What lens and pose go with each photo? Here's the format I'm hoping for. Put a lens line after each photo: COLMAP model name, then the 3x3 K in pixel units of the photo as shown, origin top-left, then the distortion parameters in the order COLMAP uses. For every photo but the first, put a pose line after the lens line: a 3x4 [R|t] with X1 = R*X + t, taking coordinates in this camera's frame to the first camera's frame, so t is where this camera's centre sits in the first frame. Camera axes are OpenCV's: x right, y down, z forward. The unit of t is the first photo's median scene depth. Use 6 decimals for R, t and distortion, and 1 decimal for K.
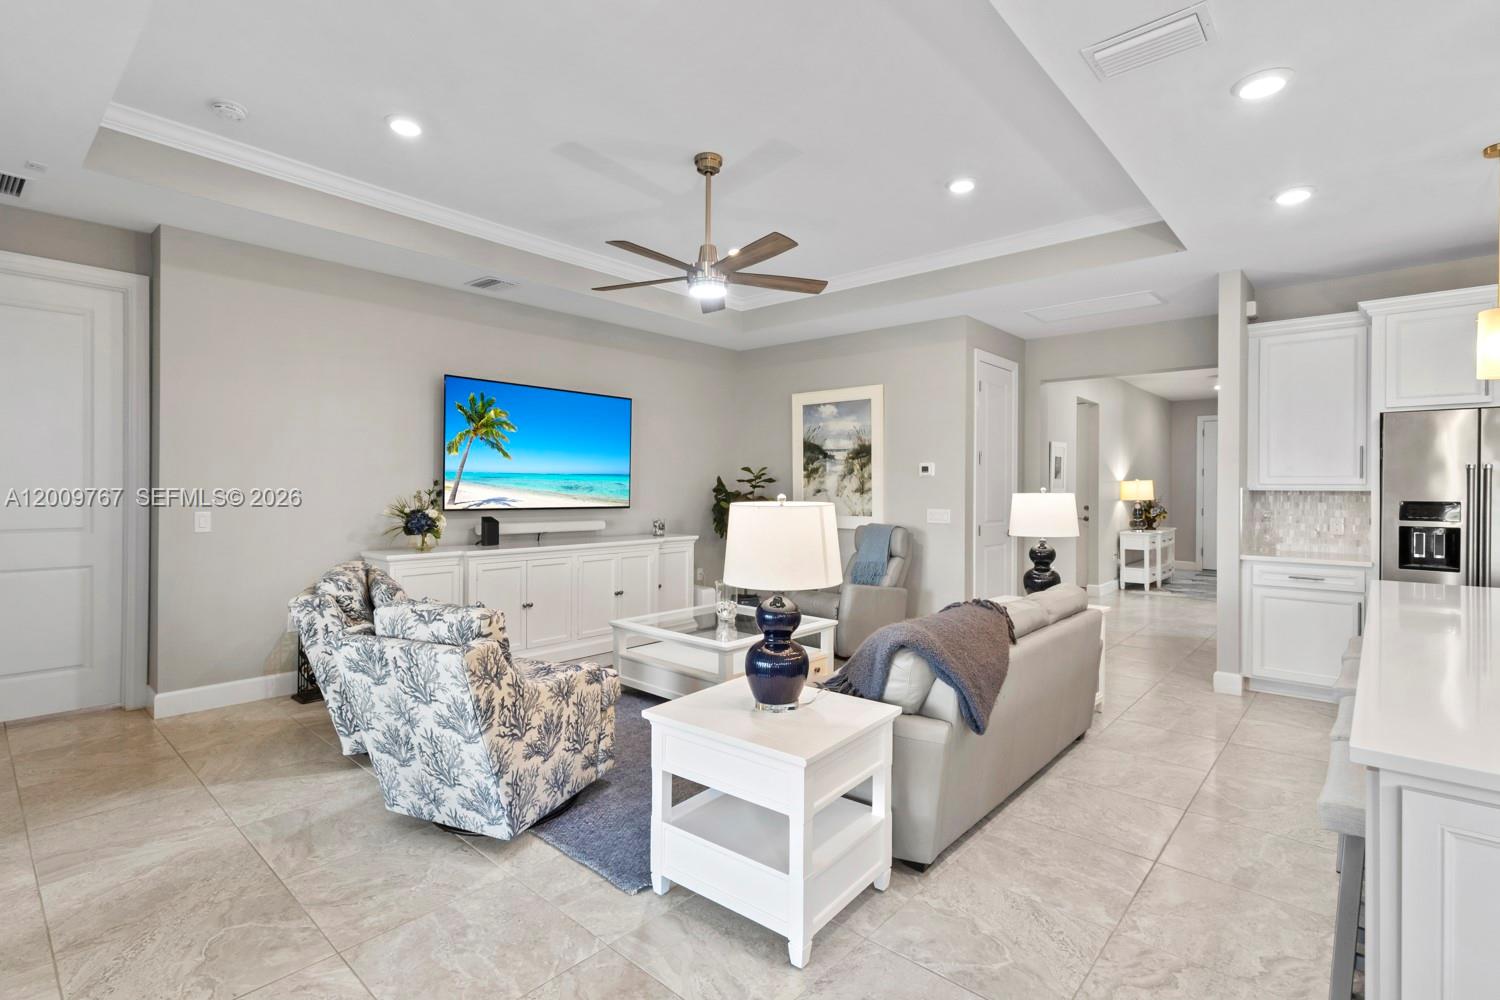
lens RADIAL K [[693.7, 0, 743.7], [0, 693.7, 501.2], [0, 0, 1]] dist [-0.002339, 0.003139]
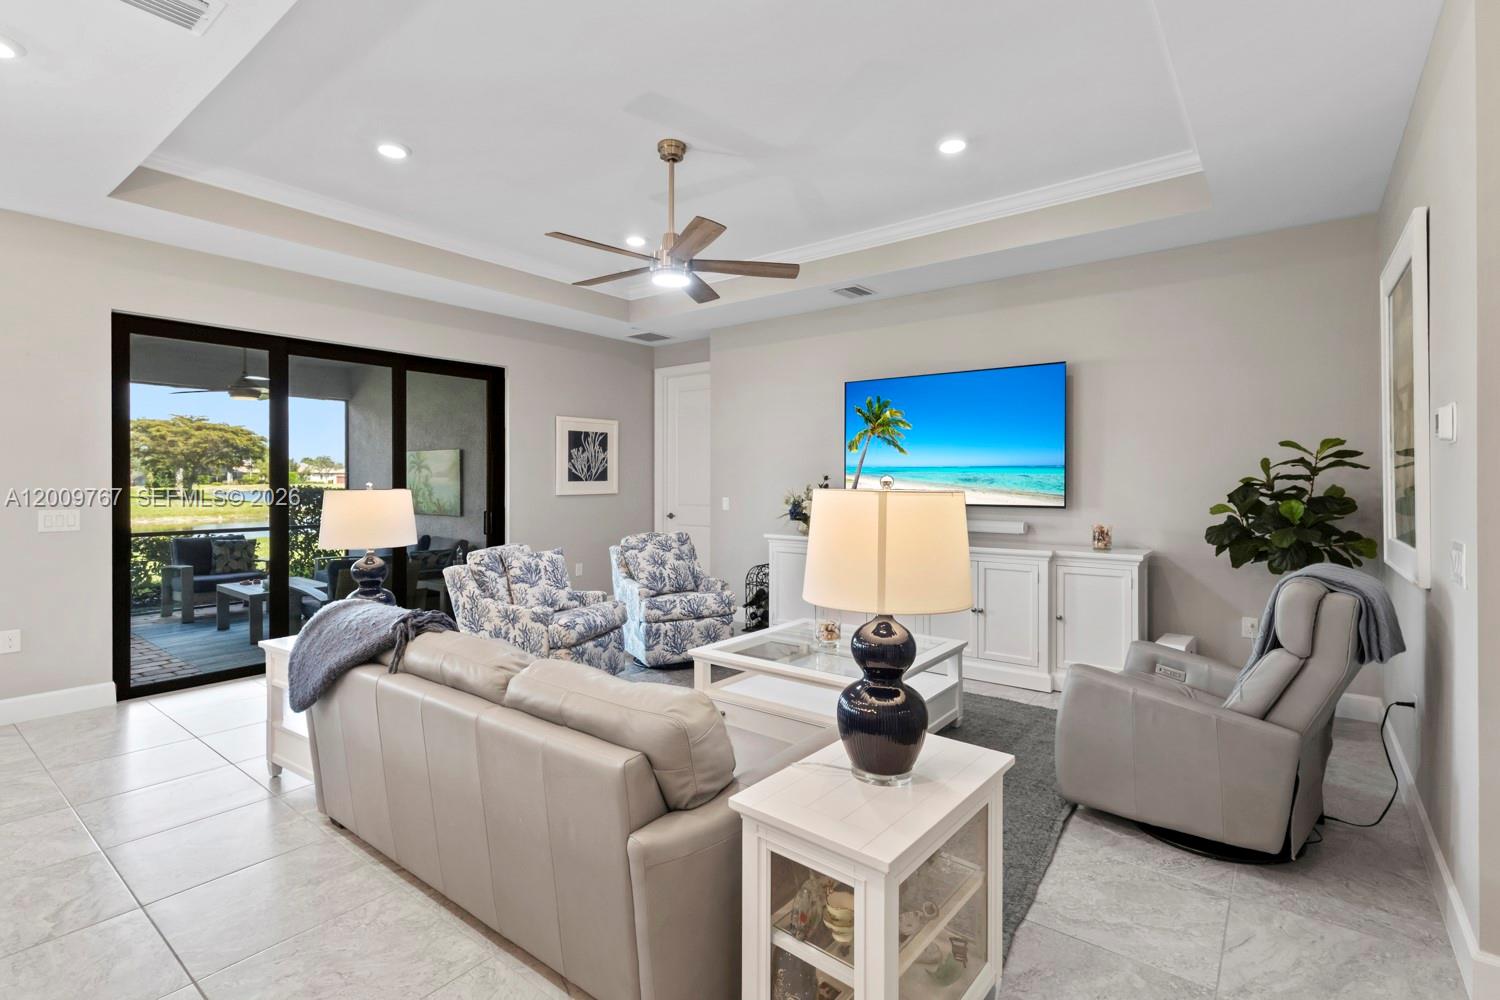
lens RADIAL K [[693.7, 0, 754.6], [0, 693.7, 482.2], [0, 0, 1]] dist [-0.002339, 0.003139]
pose [[0.085264, -0.001894, -0.996357, 0.810293], [-0.019987, 0.999794, -0.003611, -0.012600], [0.996158, 0.020222, 0.085209, 0.889539]]
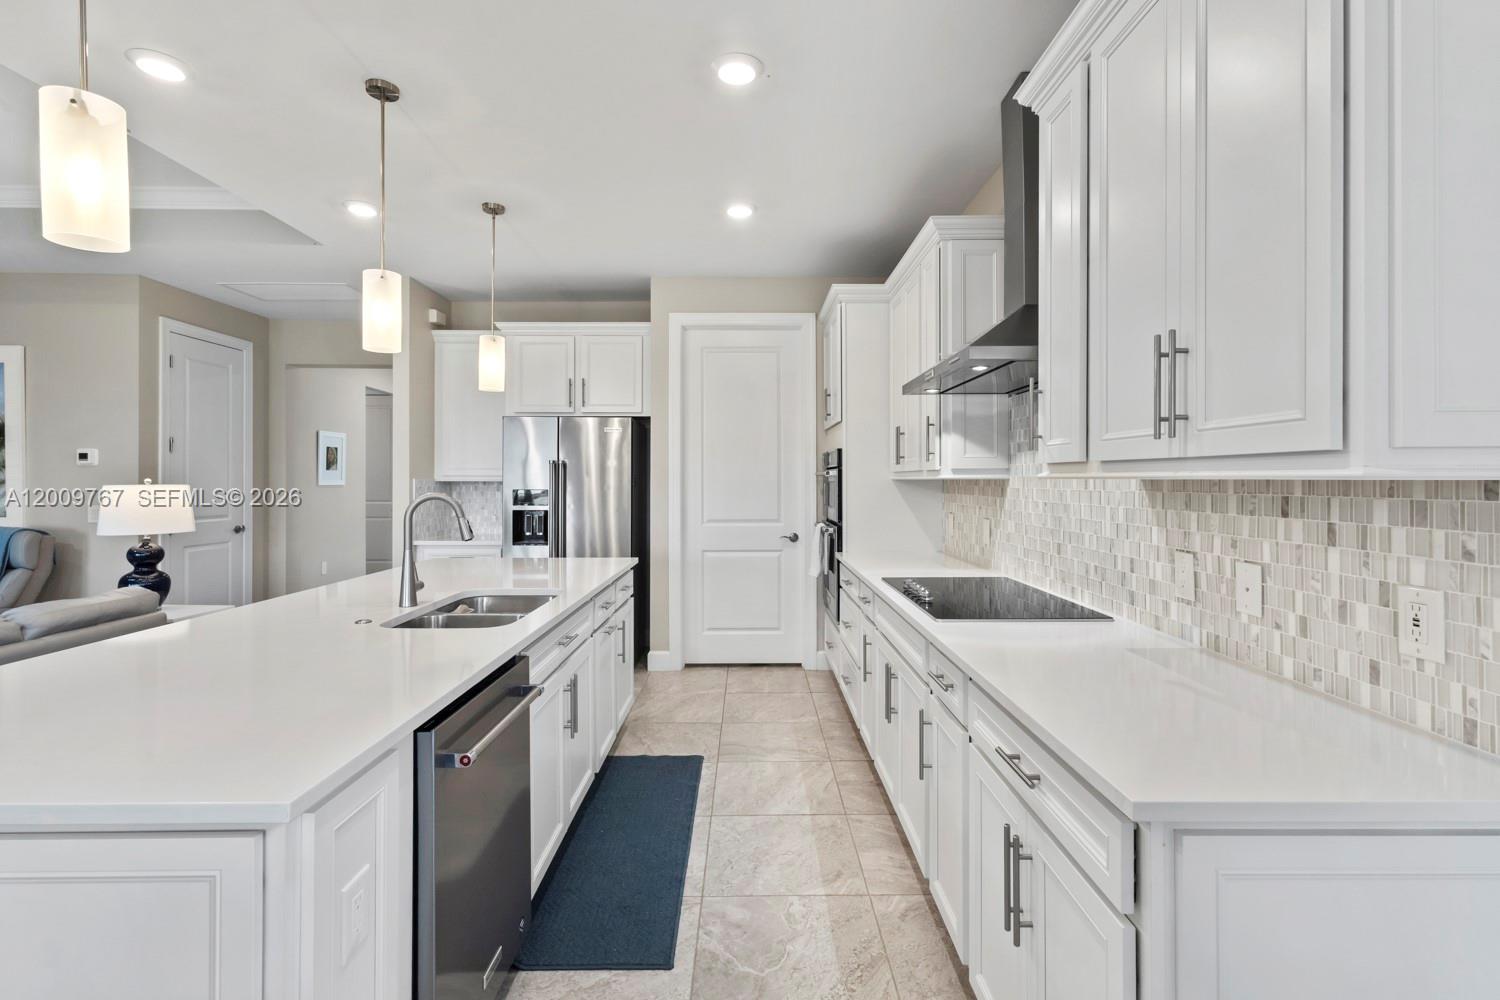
lens RADIAL K [[693.7, 0, 751.3], [0, 693.7, 479.1], [0, 0, 1]] dist [-0.002339, 0.003139]
pose [[0.737960, -0.001135, 0.674843, 0.403416], [0.014064, 0.999807, -0.013698, 0.003761], [-0.674698, 0.019600, 0.737834, -0.169797]]
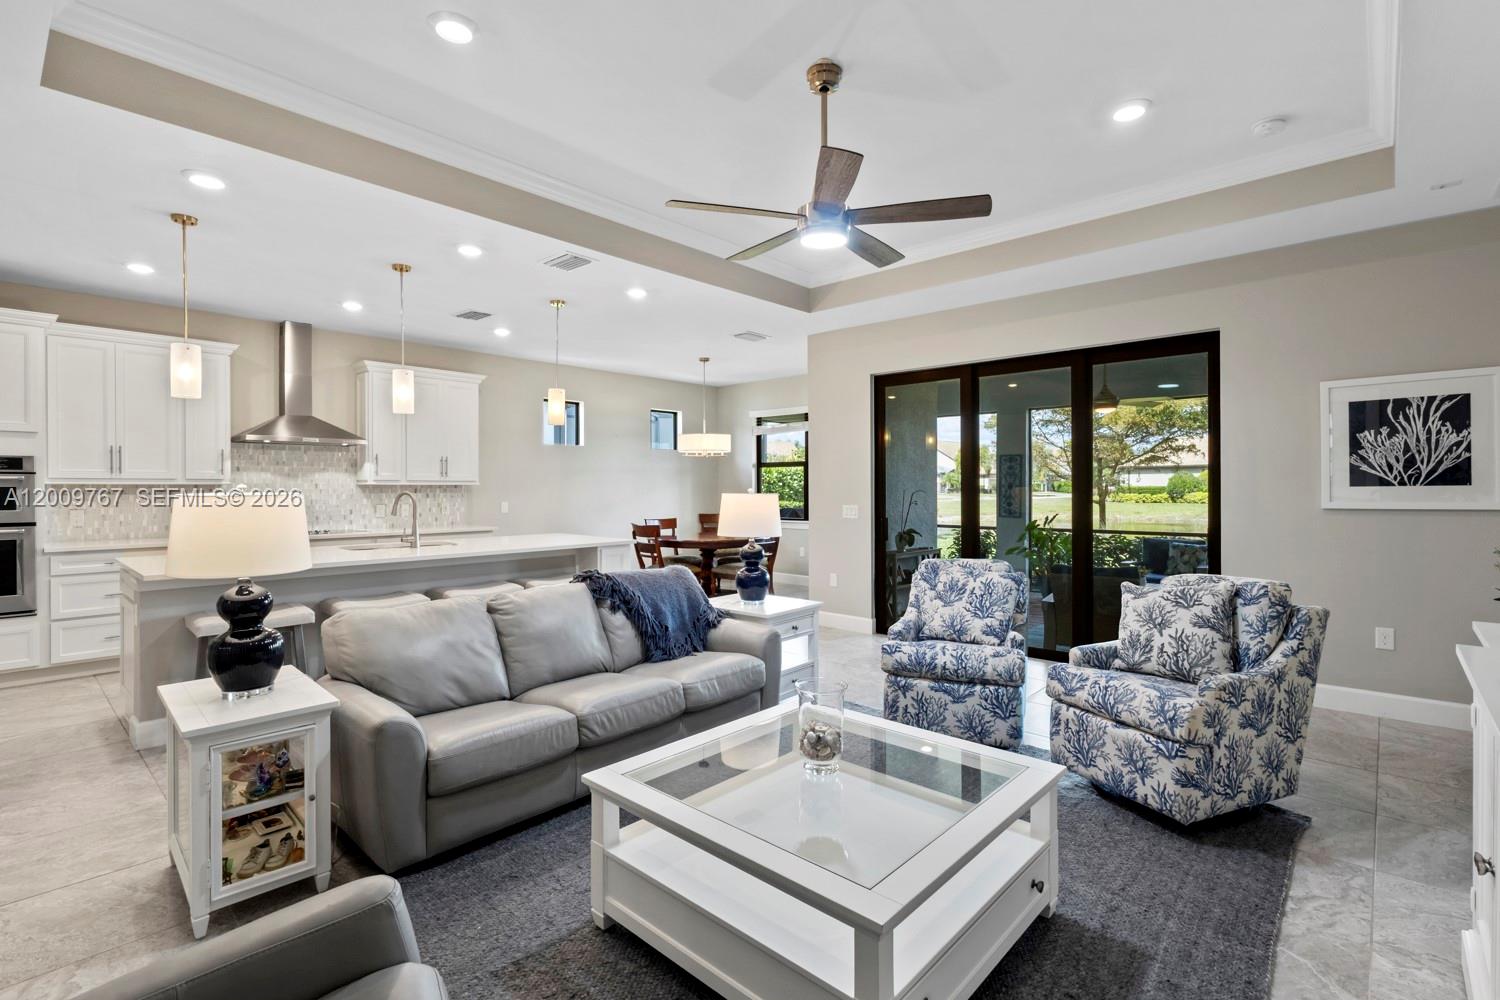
lens RADIAL K [[693.7, 0, 754.5], [0, 693.7, 491.8], [0, 0, 1]] dist [-0.002339, 0.003139]
pose [[-0.999991, -0.002967, 0.002864, 0.027551], [-0.002888, 0.999625, 0.027223, -0.027960], [-0.002944, 0.027214, -0.999625, 1.540855]]
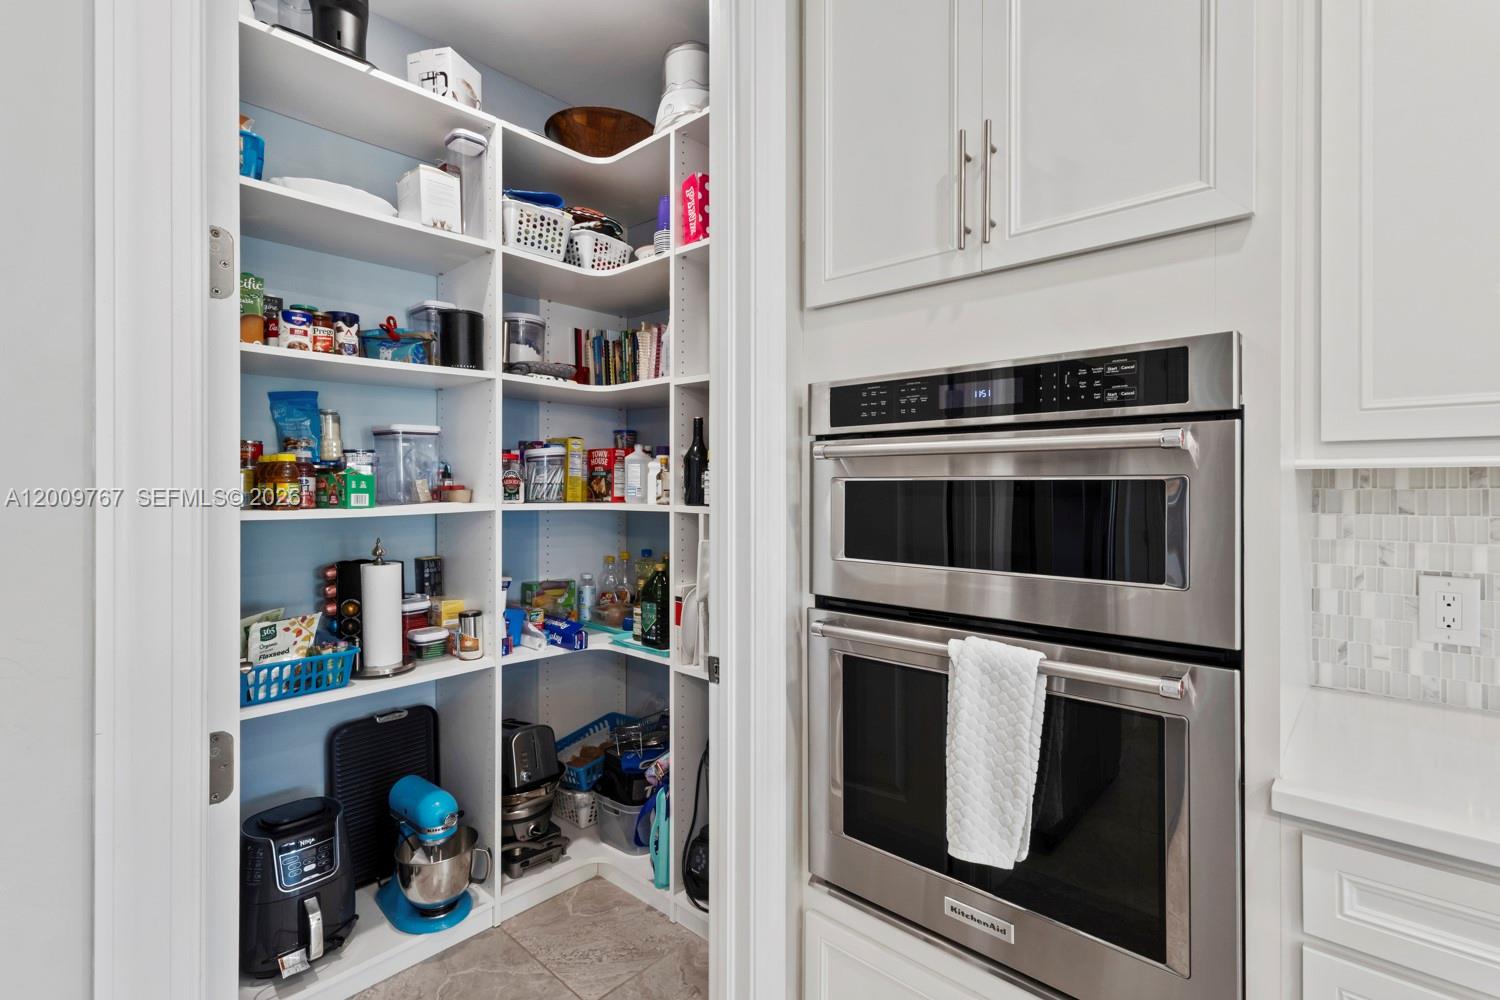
lens RADIAL K [[693.7, 0, 740.3], [0, 693.7, 496.3], [0, 0, 1]] dist [-0.002339, 0.003139]
pose [[0.012178, -0.013782, 0.999831, 0.921845], [0.021505, 0.999677, 0.013518, -0.003640], [-0.999695, 0.021337, 0.012471, 0.625214]]
